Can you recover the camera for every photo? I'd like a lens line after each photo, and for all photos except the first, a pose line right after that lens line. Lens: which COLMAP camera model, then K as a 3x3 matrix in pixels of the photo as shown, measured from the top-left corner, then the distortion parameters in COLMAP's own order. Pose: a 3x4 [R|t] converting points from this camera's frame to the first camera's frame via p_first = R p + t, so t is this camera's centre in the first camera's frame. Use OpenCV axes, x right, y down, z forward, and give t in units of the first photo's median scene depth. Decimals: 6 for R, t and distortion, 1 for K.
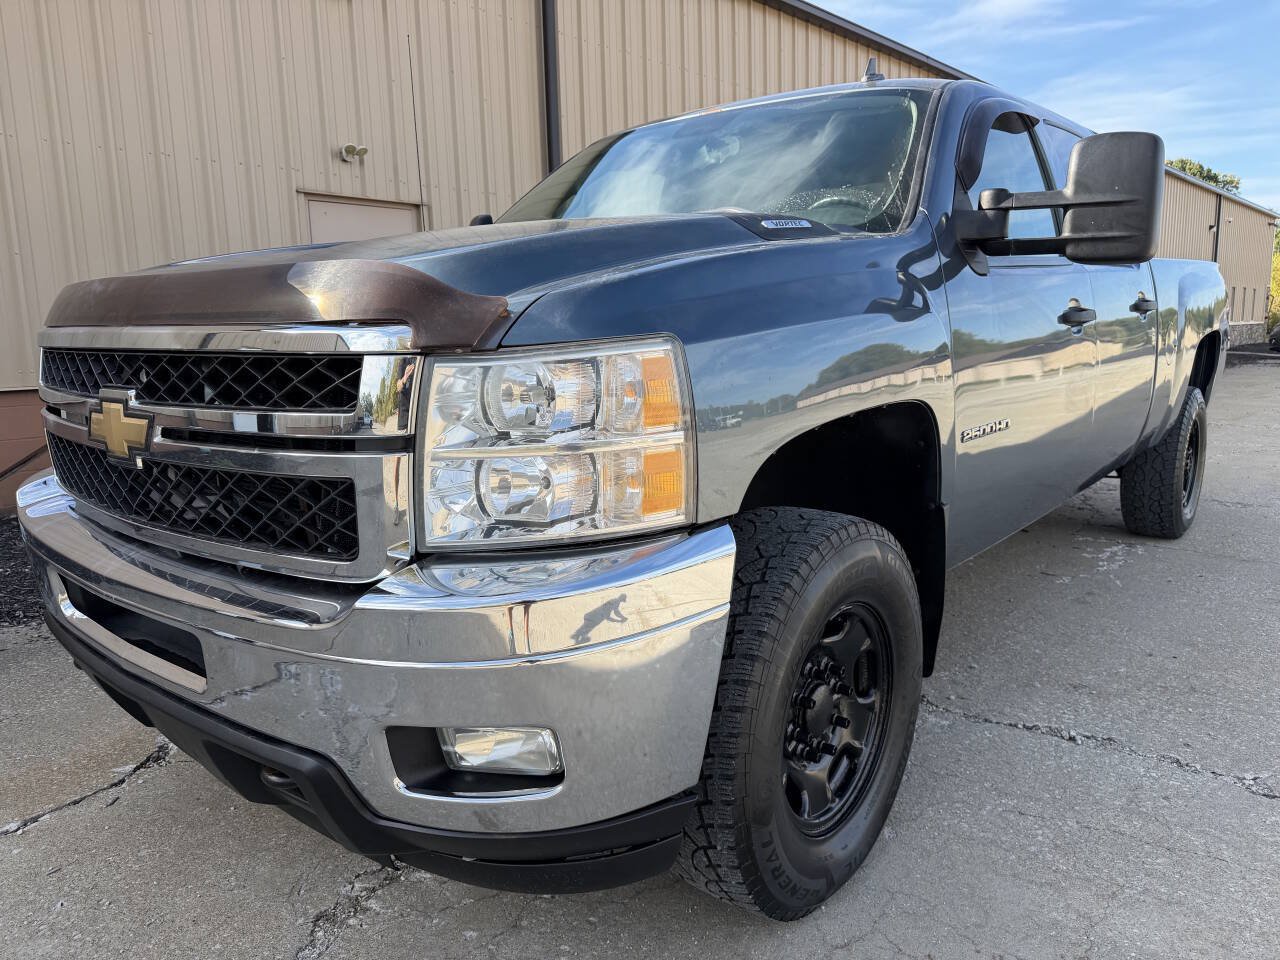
lens RADIAL K [[963.1, 0, 640.0], [0, 963.1, 480.0], [0, 0, 1]] dist [0.002640, -0.012009]
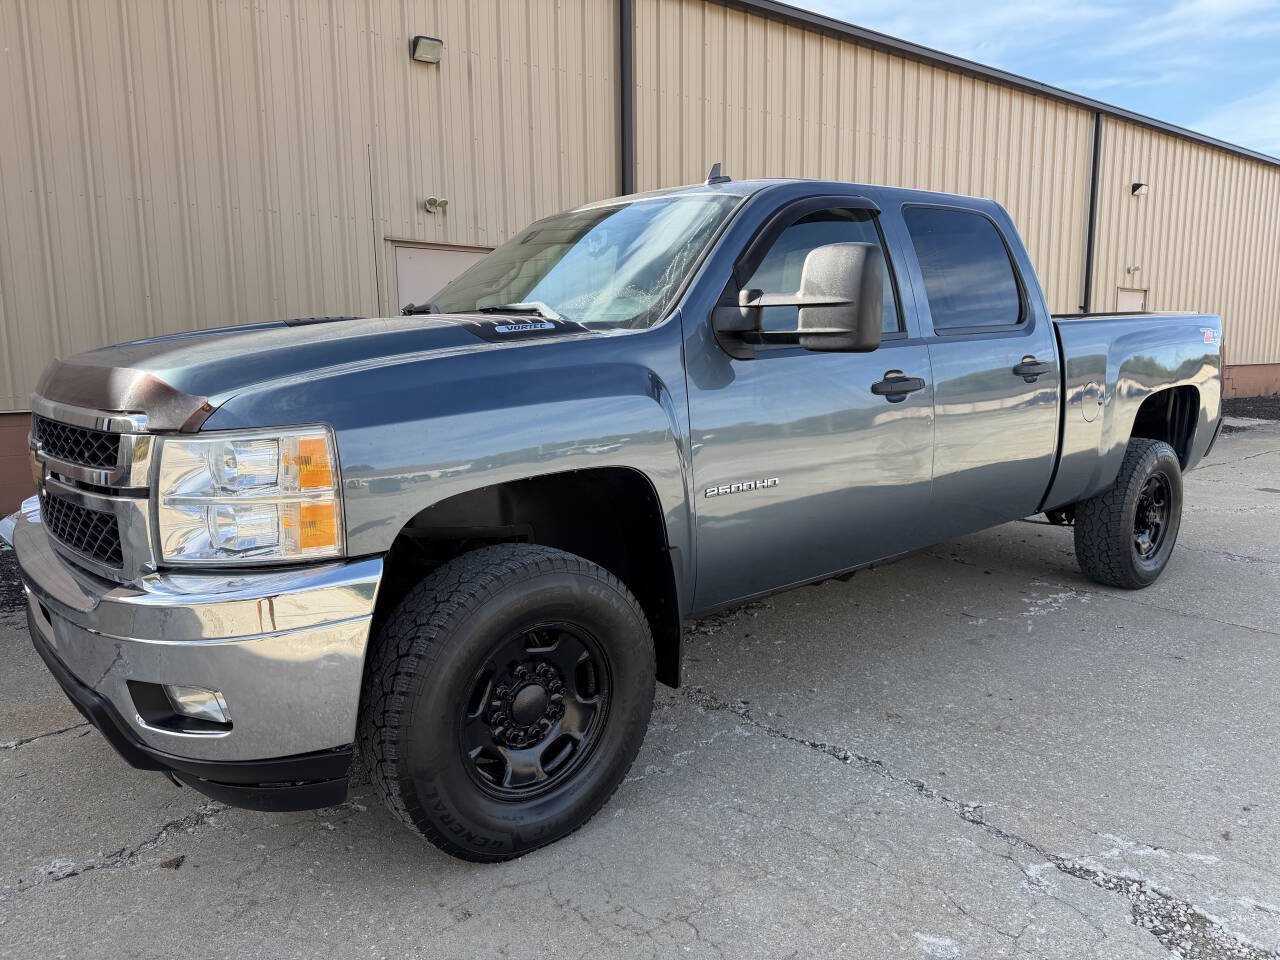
lens RADIAL K [[962.1, 0, 640.0], [0, 962.1, 480.0], [0, 0, 1]] dist [0.037345, -0.047294]
pose [[0.981403, 0.042799, -0.187125, 0.571375], [-0.044921, 0.998965, -0.007111, -0.058490], [0.186627, 0.015384, 0.982310, -0.245575]]
